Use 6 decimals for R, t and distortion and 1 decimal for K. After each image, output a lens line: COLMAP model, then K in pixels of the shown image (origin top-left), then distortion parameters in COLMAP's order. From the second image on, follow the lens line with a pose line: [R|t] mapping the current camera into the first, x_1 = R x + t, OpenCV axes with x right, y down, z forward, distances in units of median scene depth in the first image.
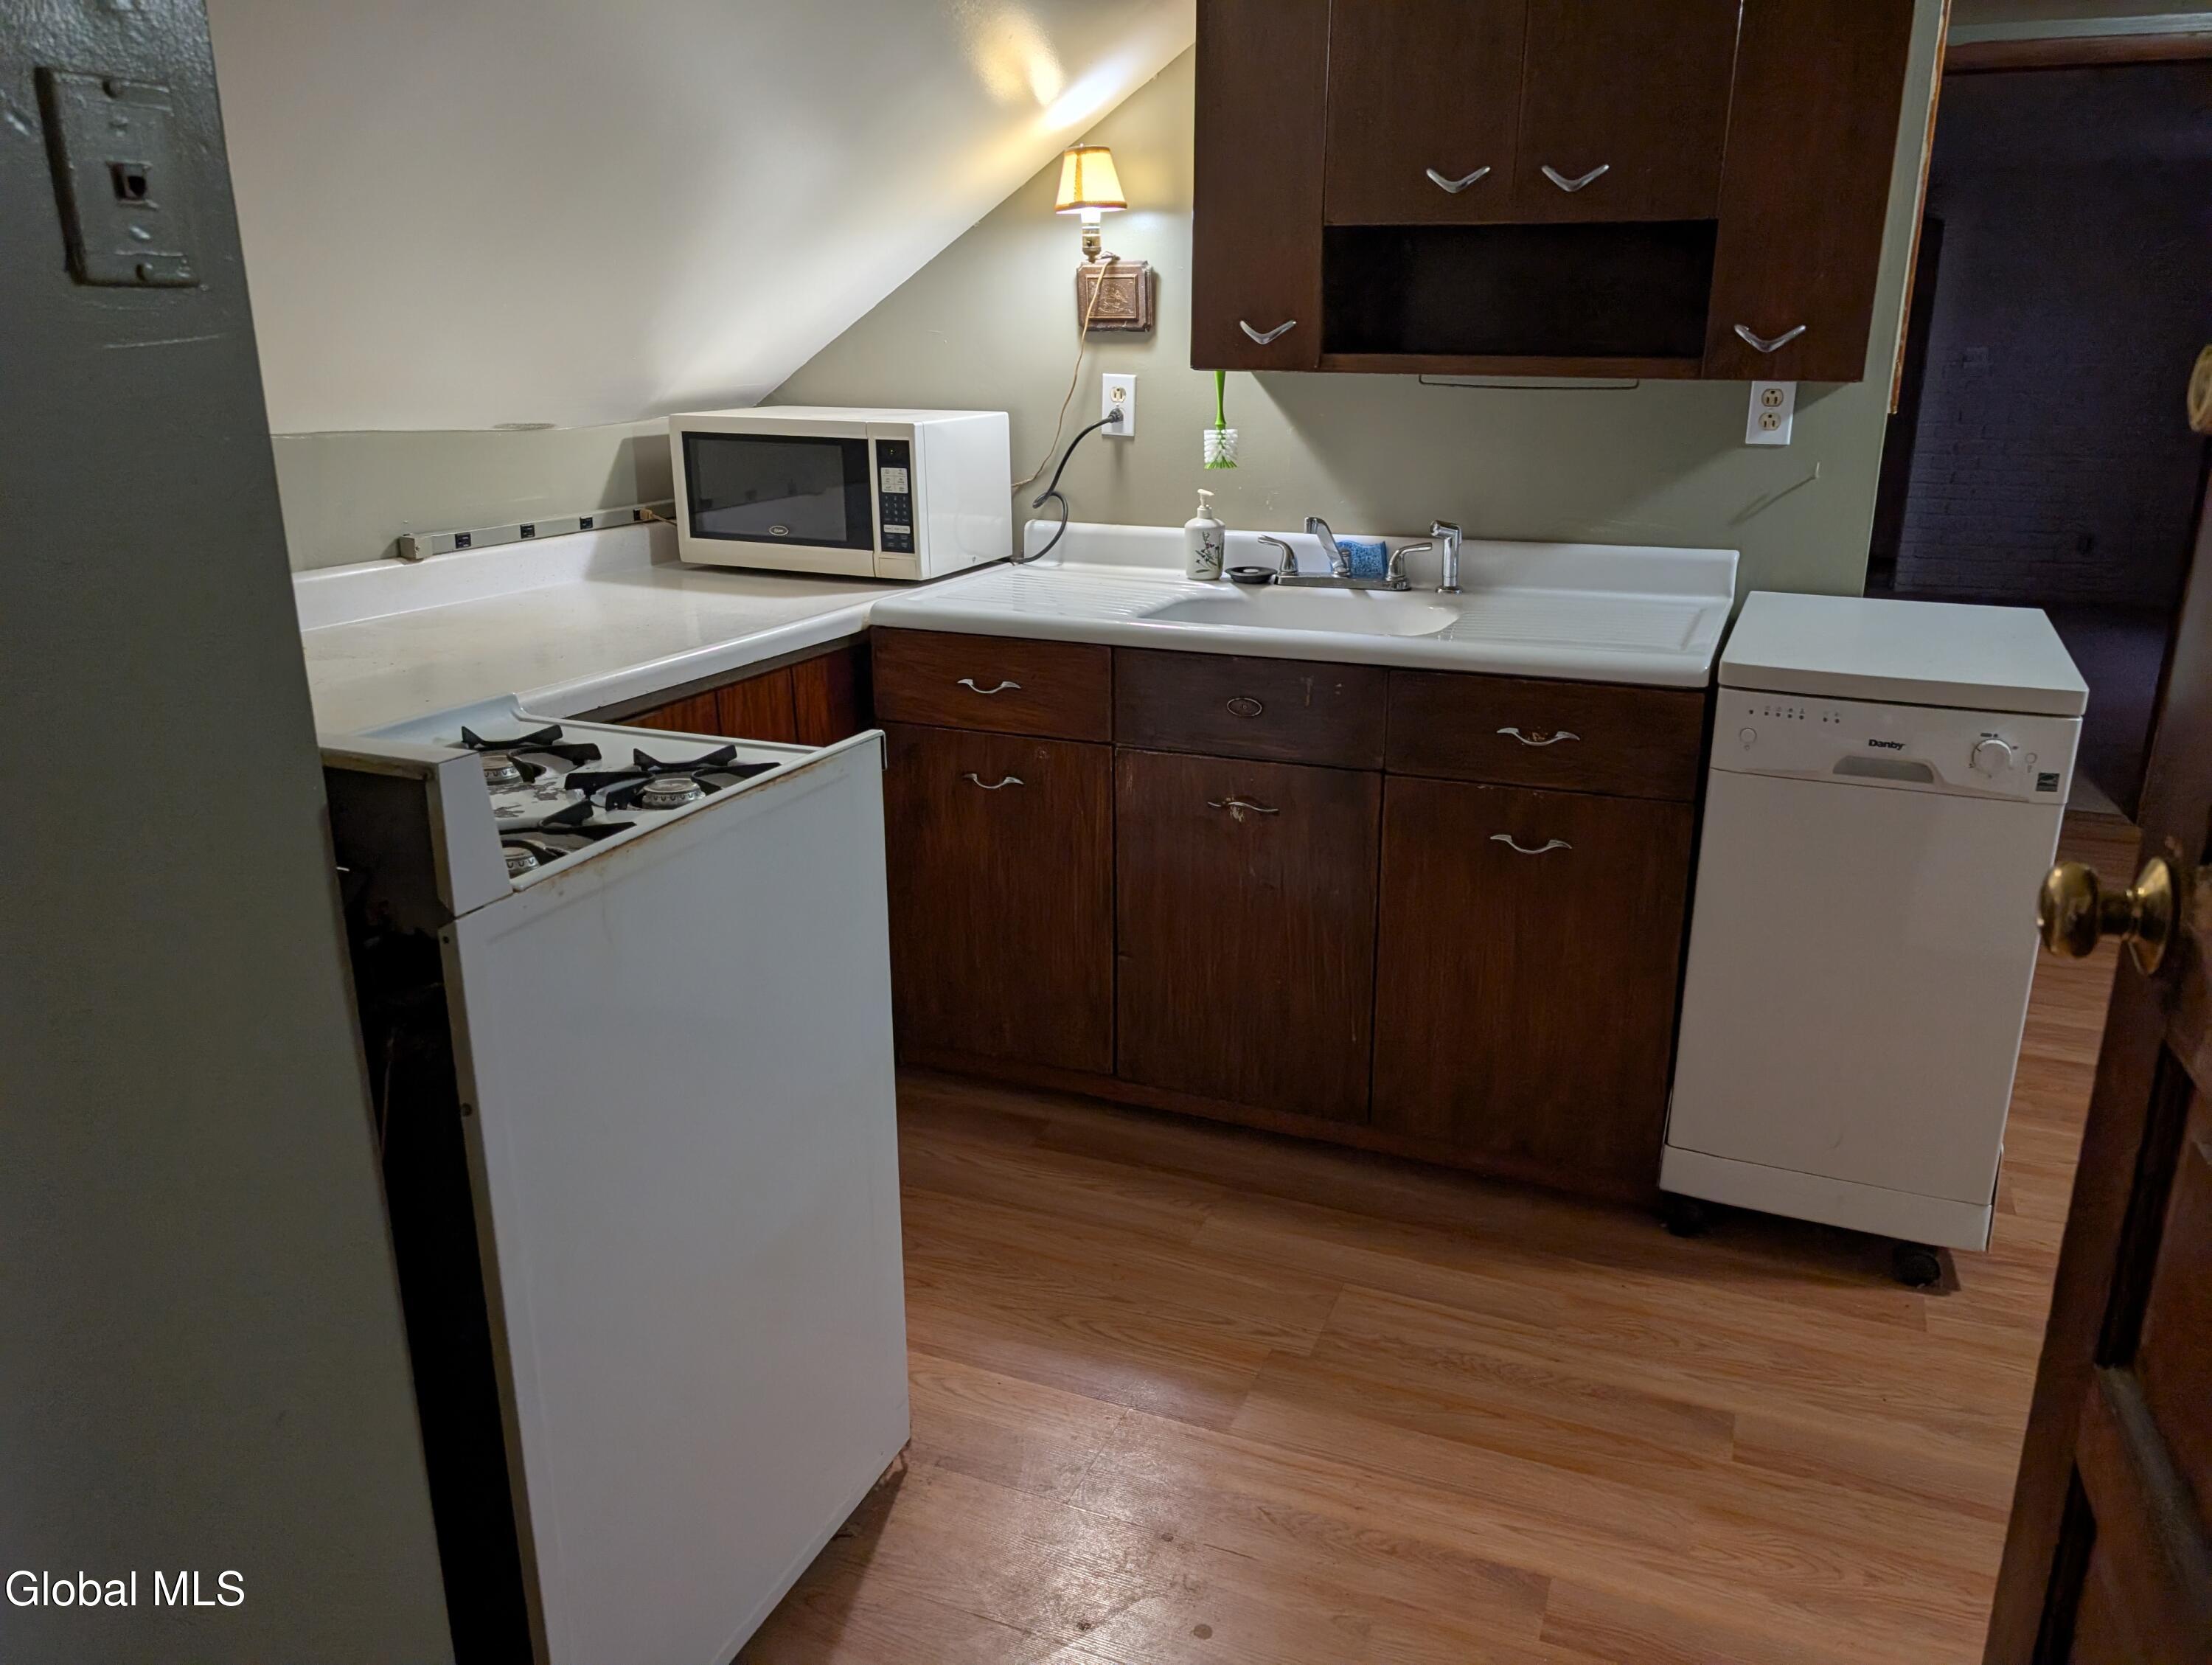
lens RADIAL K [[1581.8, 0, 1147.8], [0, 1581.8, 822.4], [0, 0, 1]] dist [0.030734, -0.026871]
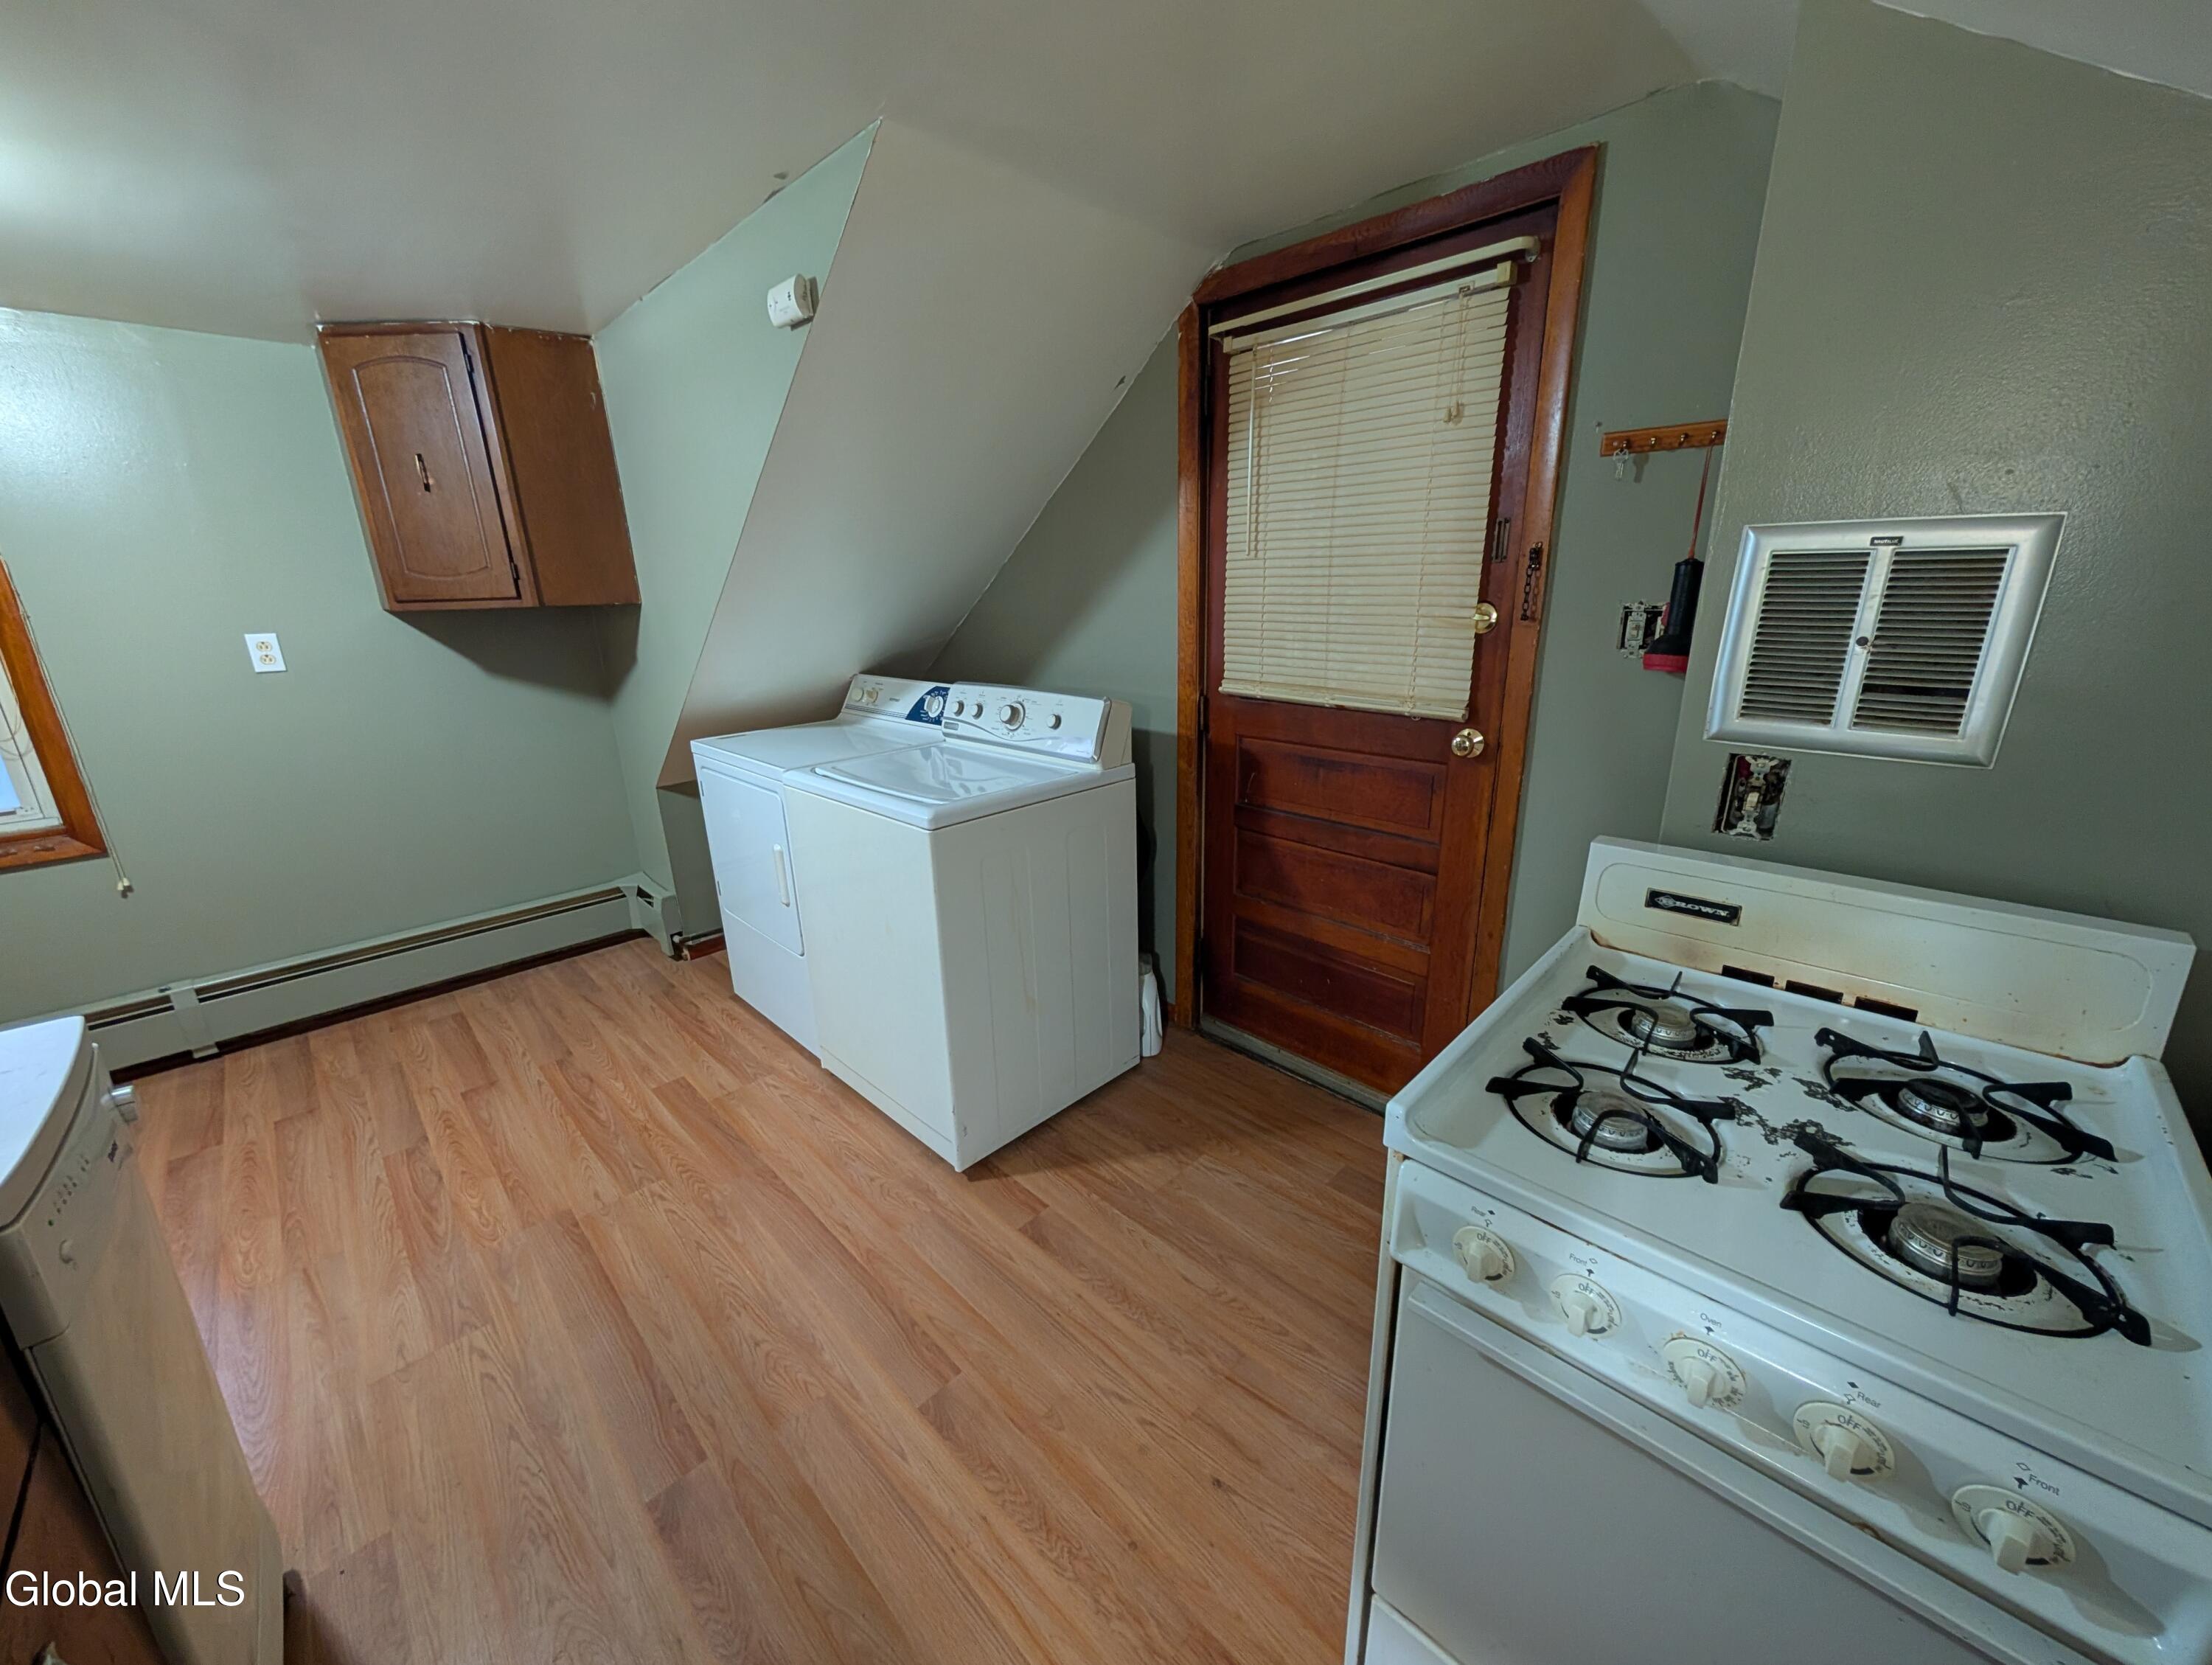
lens RADIAL K [[832.6, 0, 1108.1], [0, 832.6, 824.3], [0, 0, 1]] dist [-0.000263, 0.000379]
pose [[-0.922111, -0.094632, 0.375175, -0.113436], [0.127198, 0.841599, 0.524911, -0.274453], [-0.365420, 0.531747, -0.764011, 0.828662]]
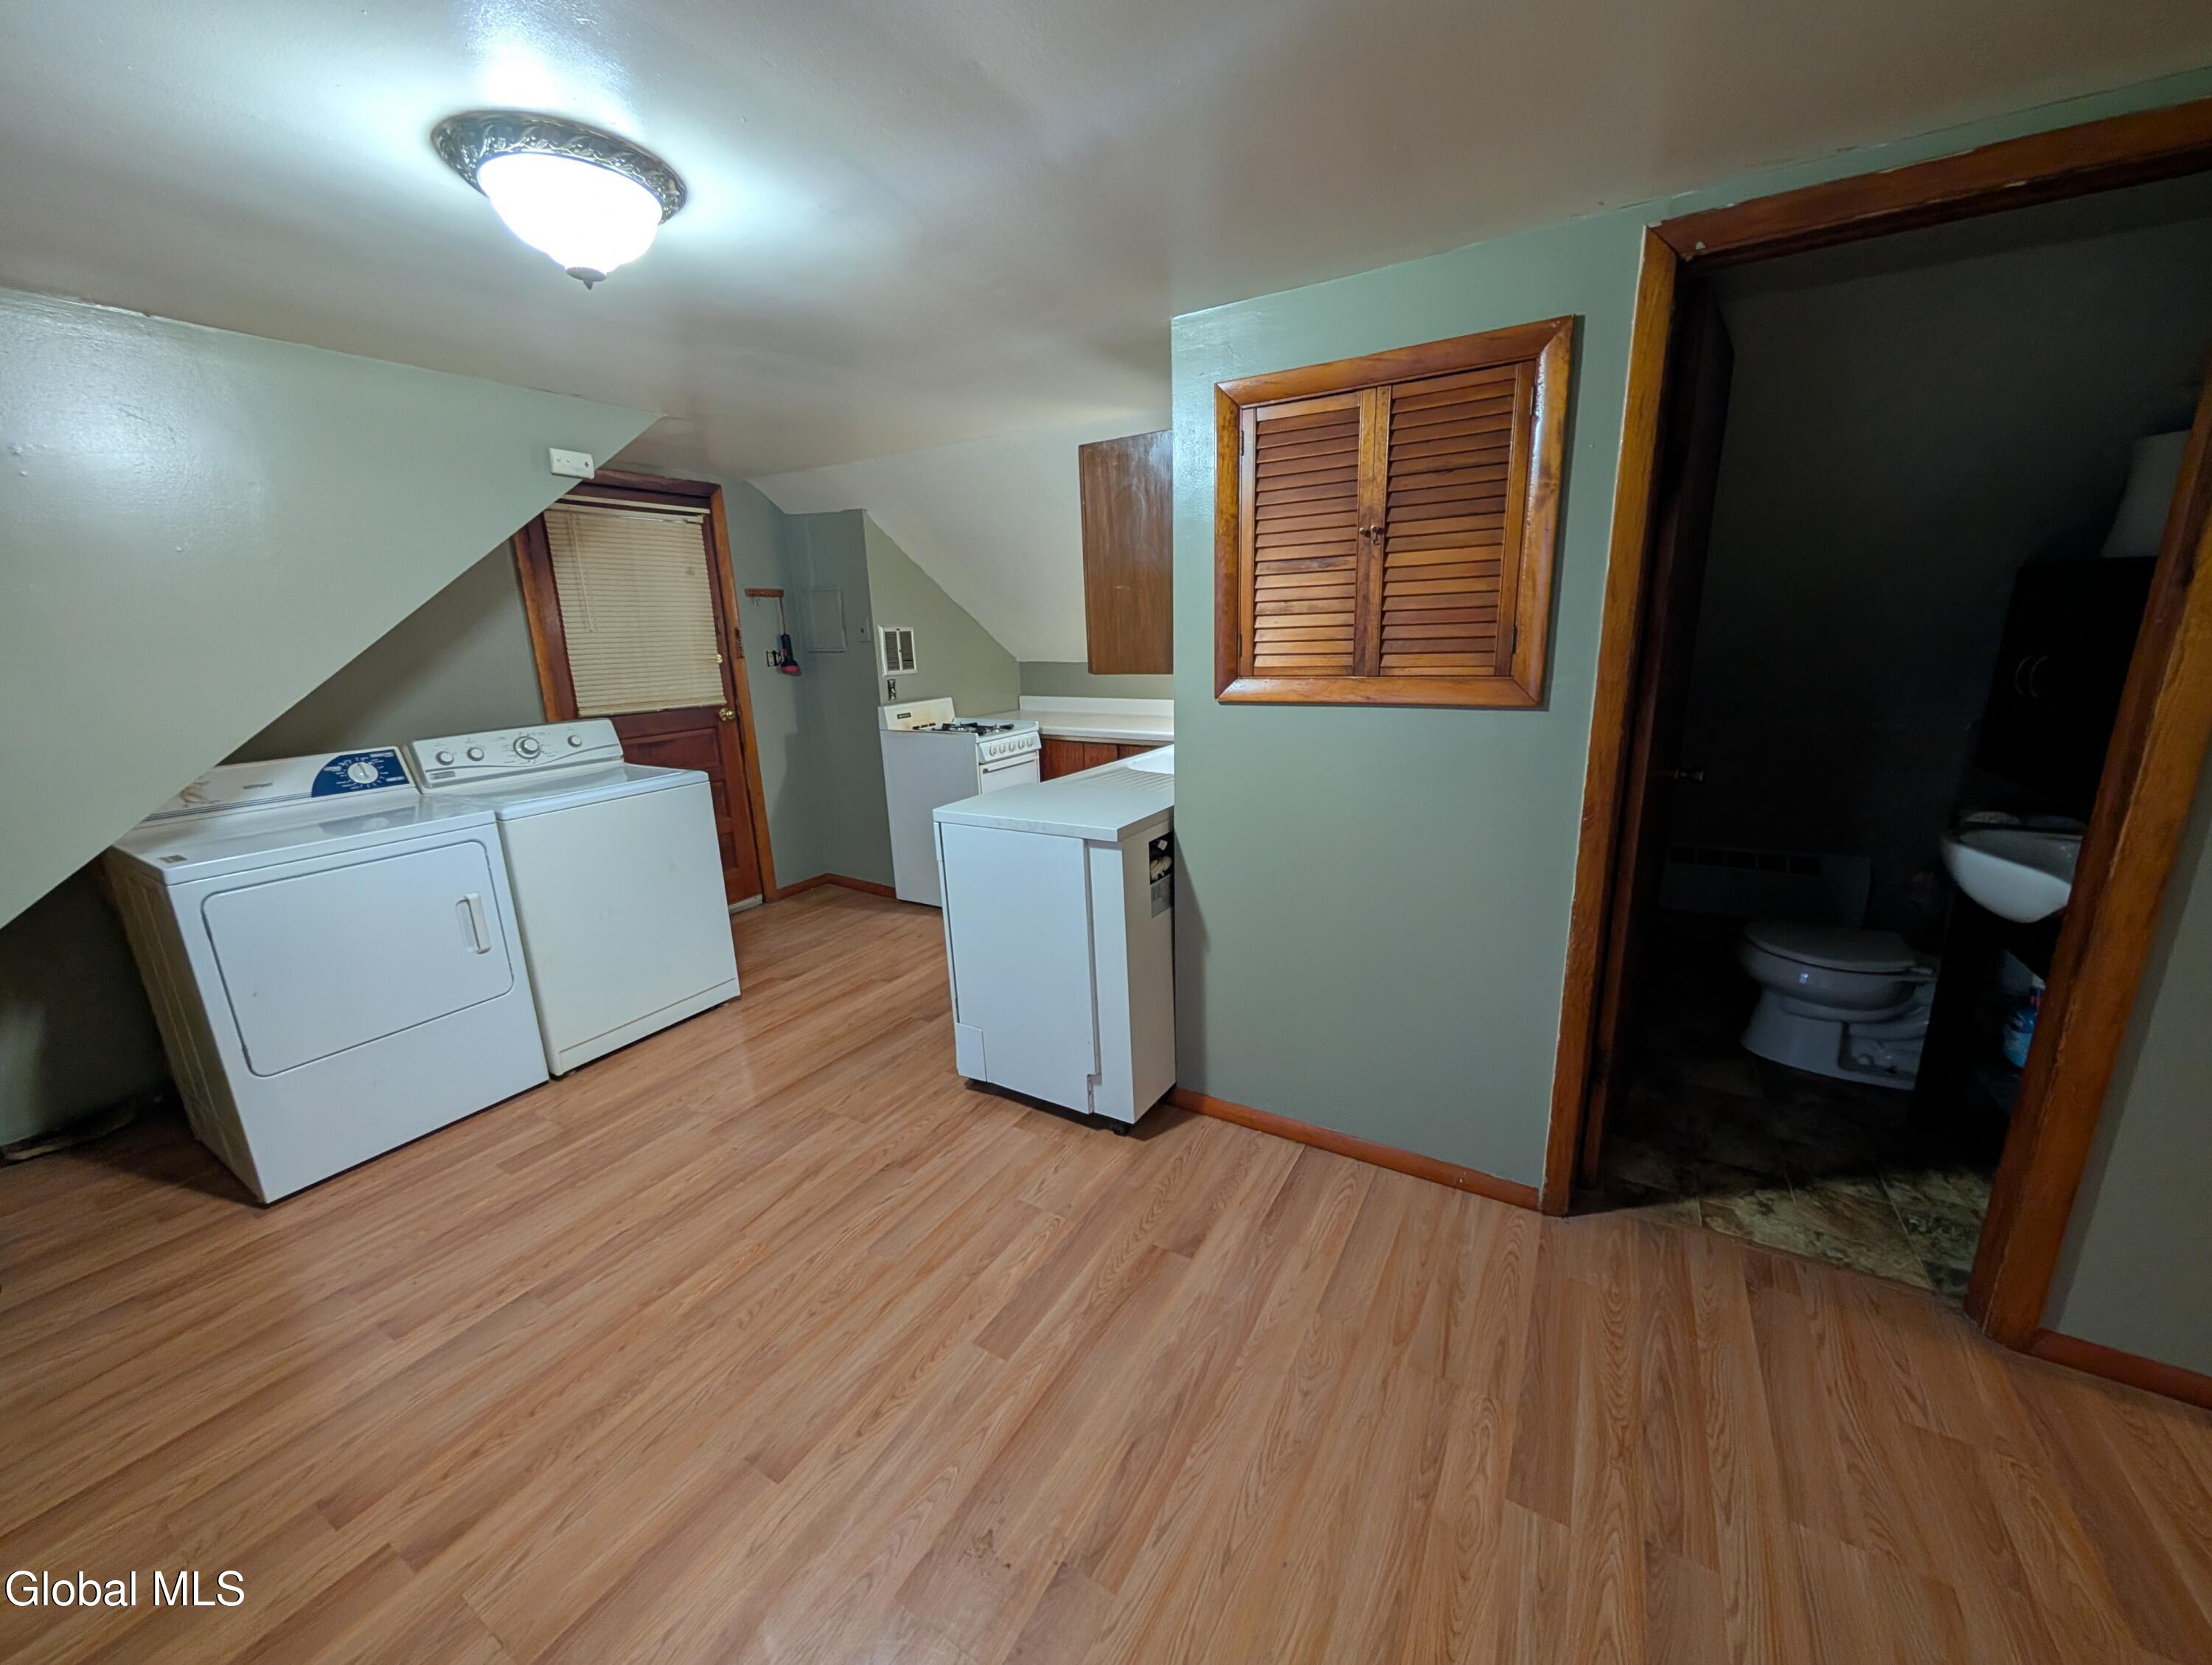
lens RADIAL K [[832.6, 0, 1105.0], [0, 832.6, 825.0], [0, 0, 1]] dist [-0.000263, 0.000379]
pose [[-0.158922, 0.232472, -0.959532, 1.277535], [-0.260033, 0.927712, 0.267830, -0.335305], [0.952432, 0.292074, -0.086983, 1.015964]]
